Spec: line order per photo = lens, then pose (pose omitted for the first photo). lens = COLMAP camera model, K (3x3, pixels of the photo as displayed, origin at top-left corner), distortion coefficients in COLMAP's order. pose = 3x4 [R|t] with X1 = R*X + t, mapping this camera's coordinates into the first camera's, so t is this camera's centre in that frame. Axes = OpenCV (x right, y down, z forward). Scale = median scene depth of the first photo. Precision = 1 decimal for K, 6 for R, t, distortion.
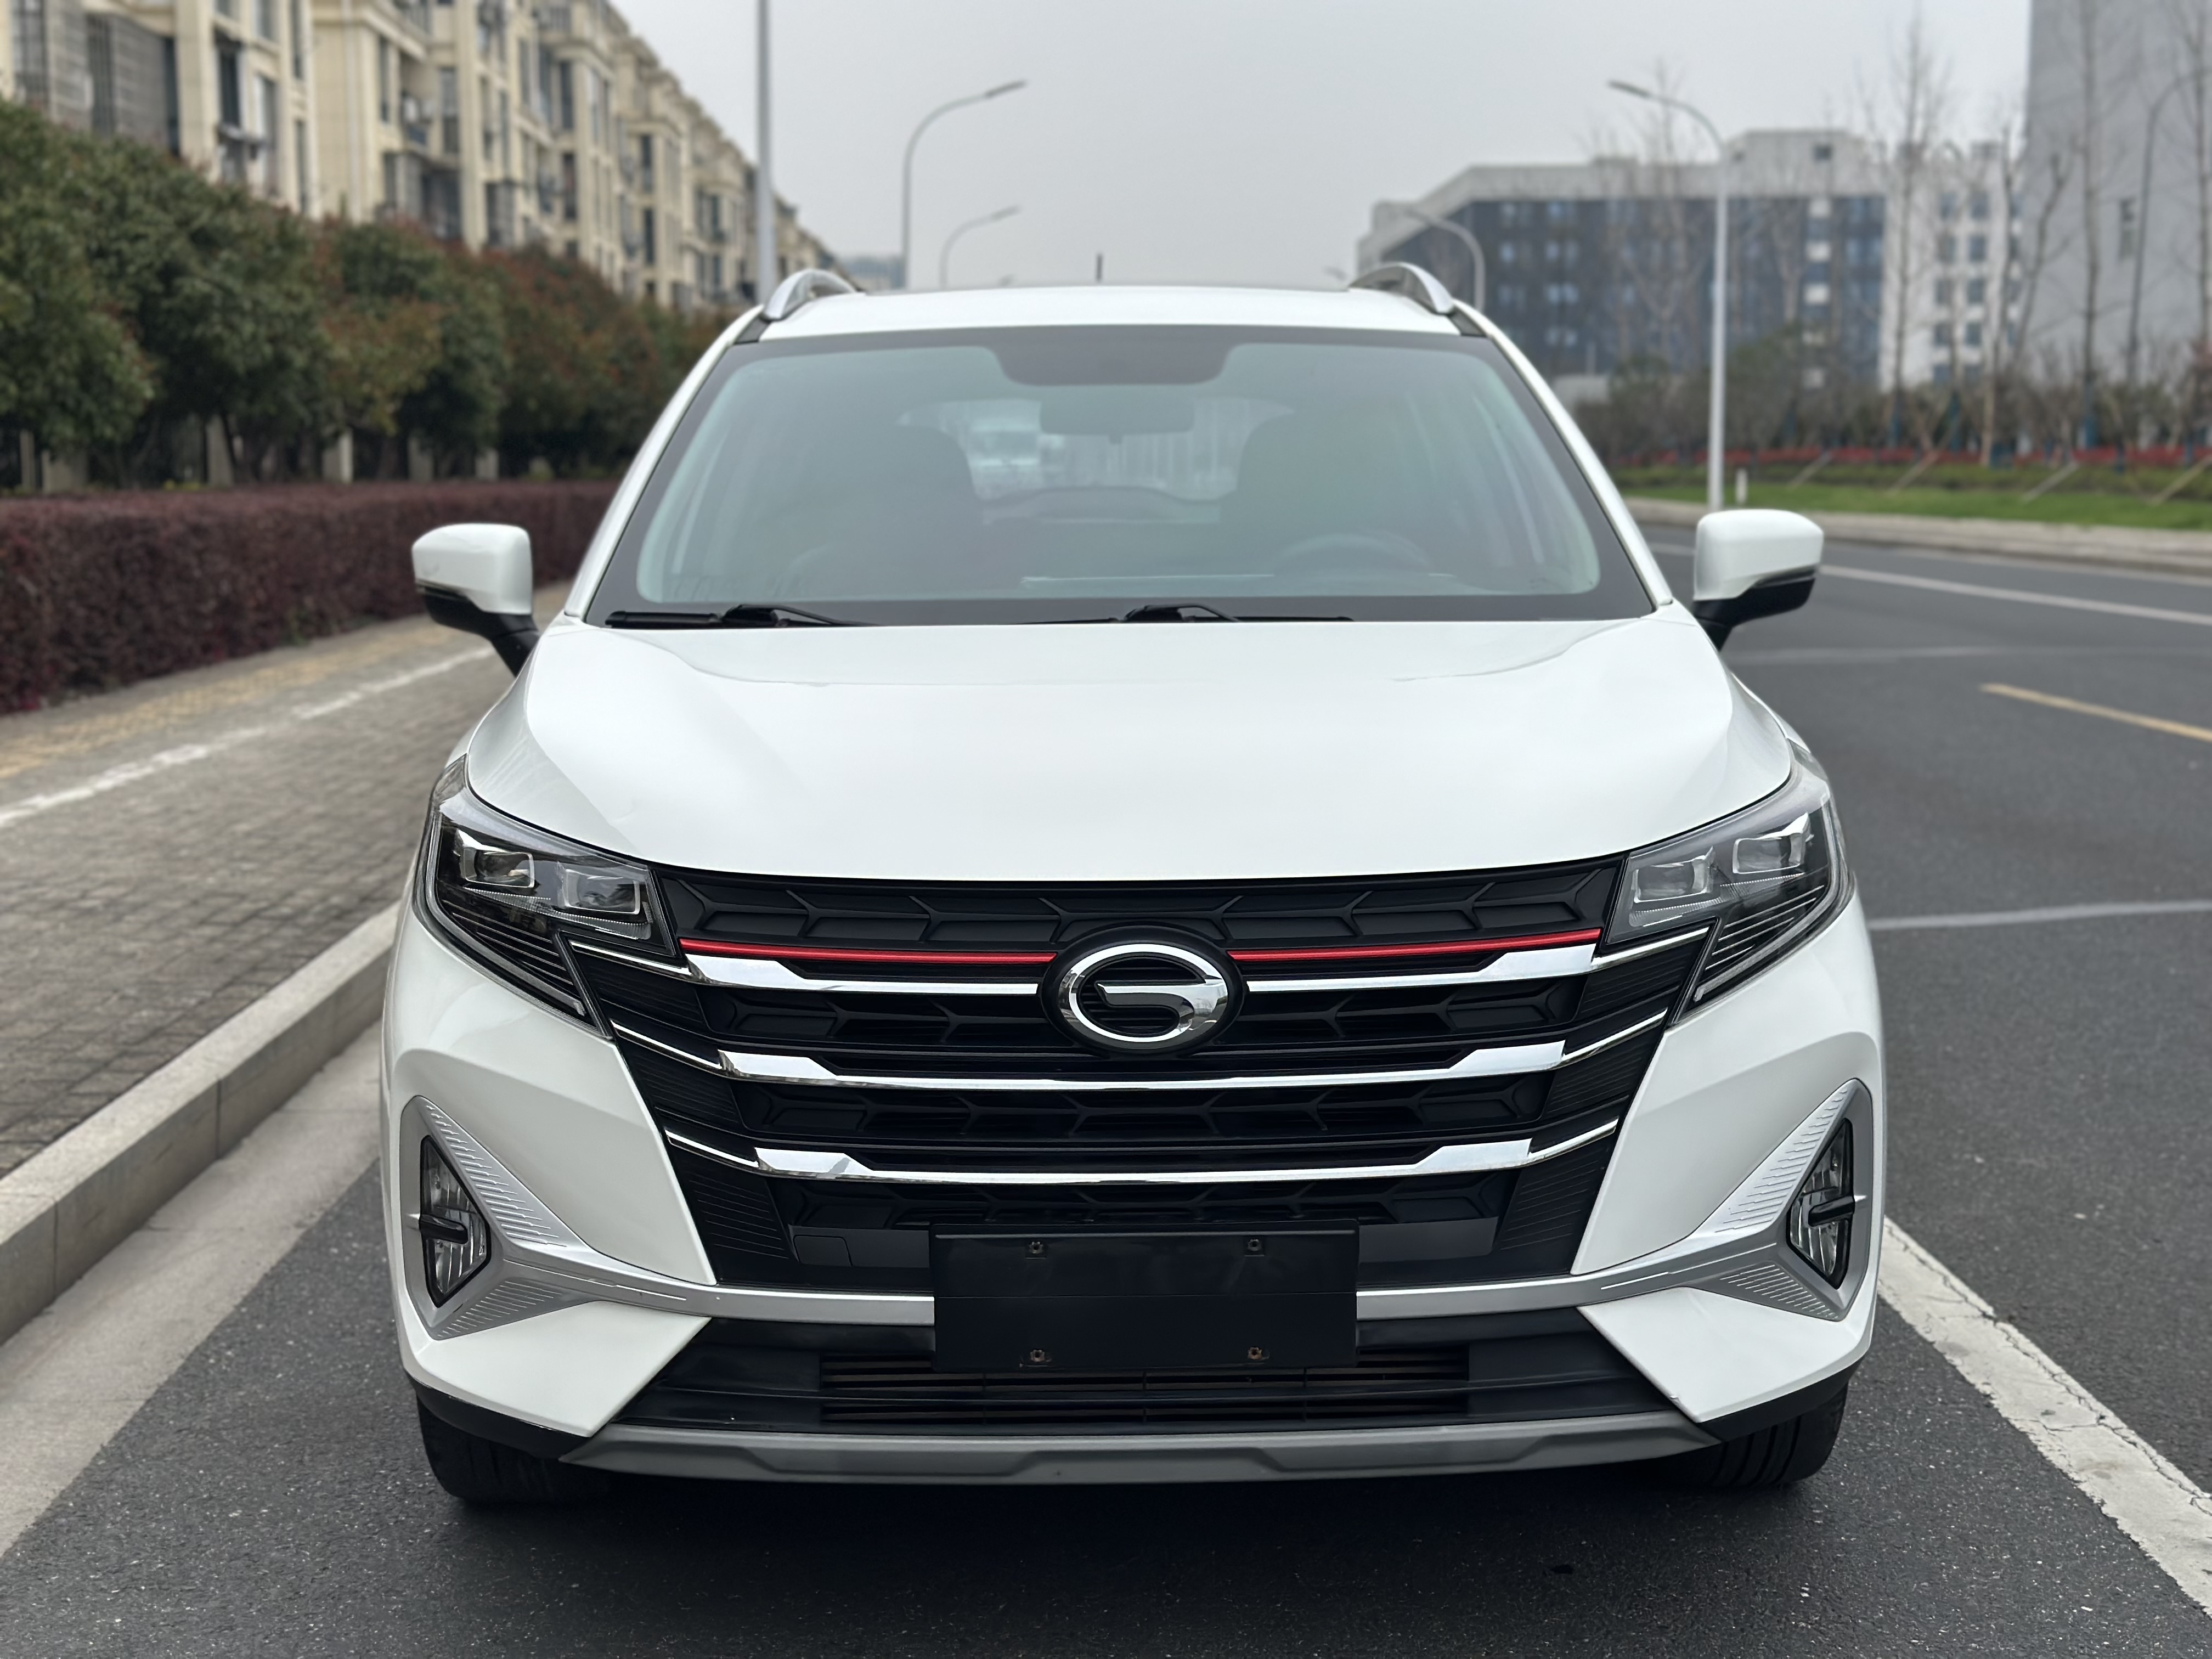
lens RADIAL K [[3114.6, 0, 1105.0], [0, 3114.6, 858.1], [0, 0, 1]] dist [0.099947, 0.040768]
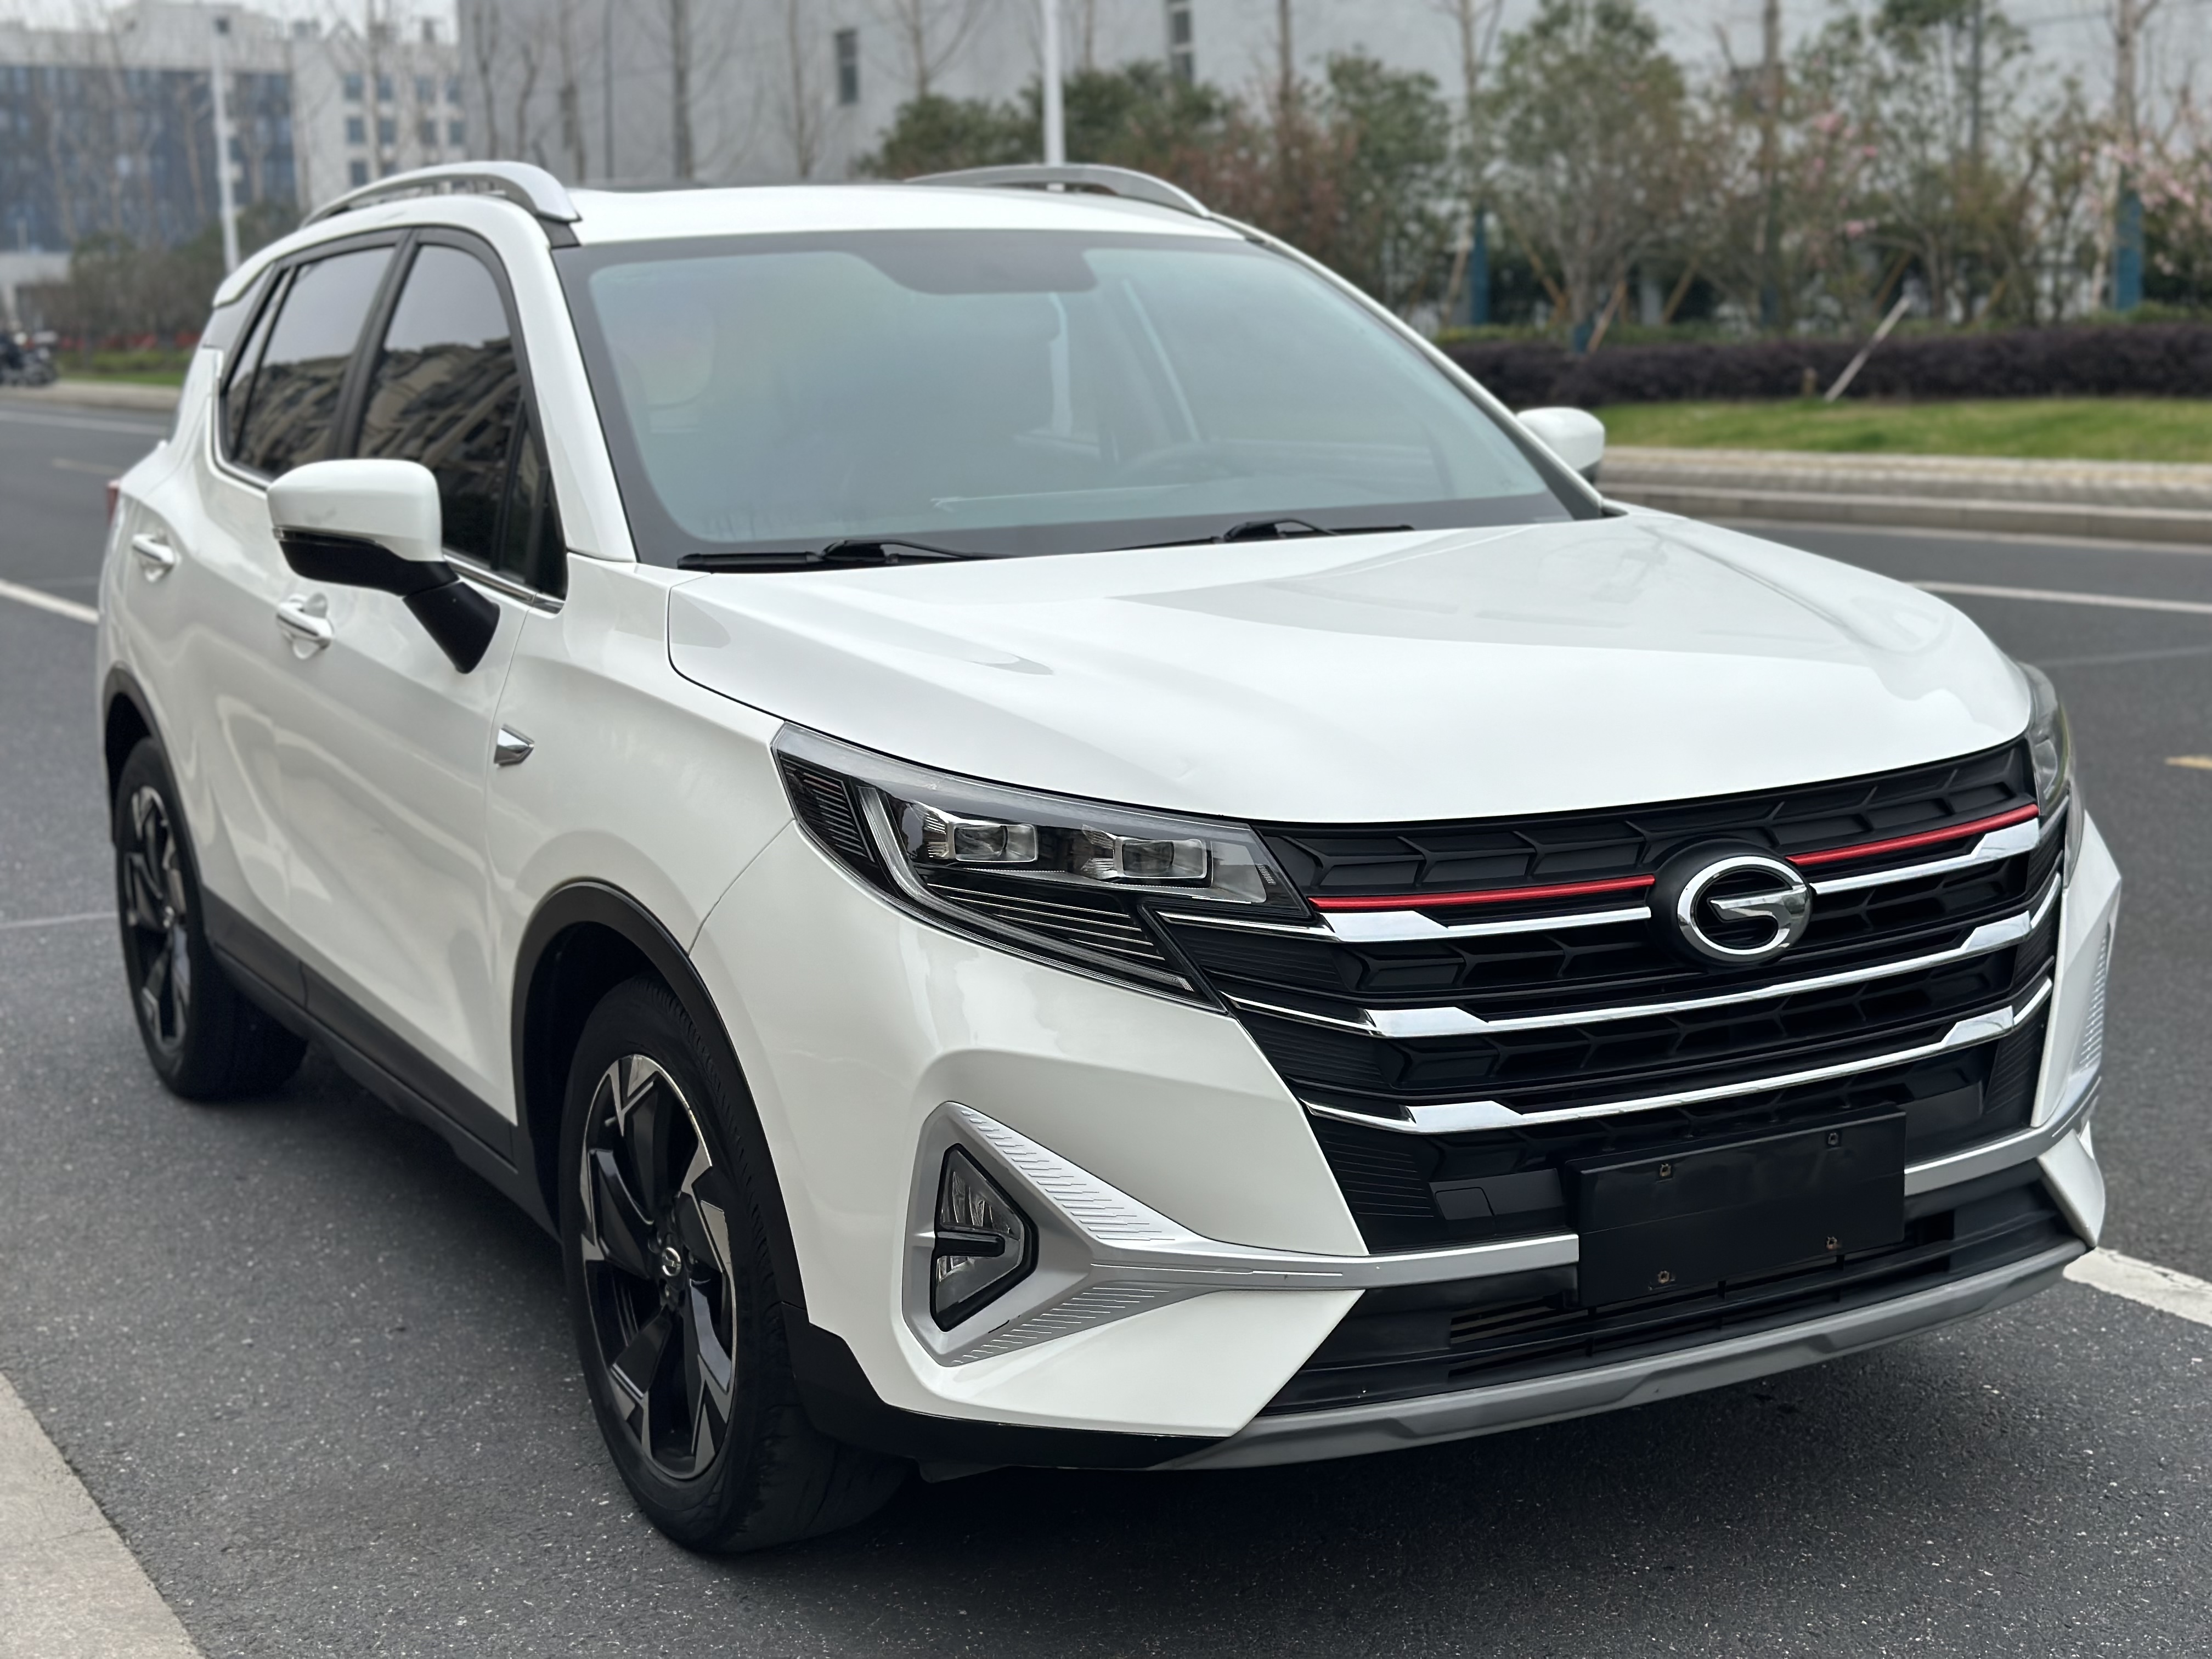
lens RADIAL K [[3095.7, 0, 1104.9], [0, 3095.7, 842.8], [0, 0, 1]] dist [0.175369, -0.286891]
pose [[0.882869, -0.091270, 0.460664, -0.620680], [0.076357, 0.995778, 0.050951, -0.043280], [-0.463370, -0.009808, 0.886111, 0.196729]]
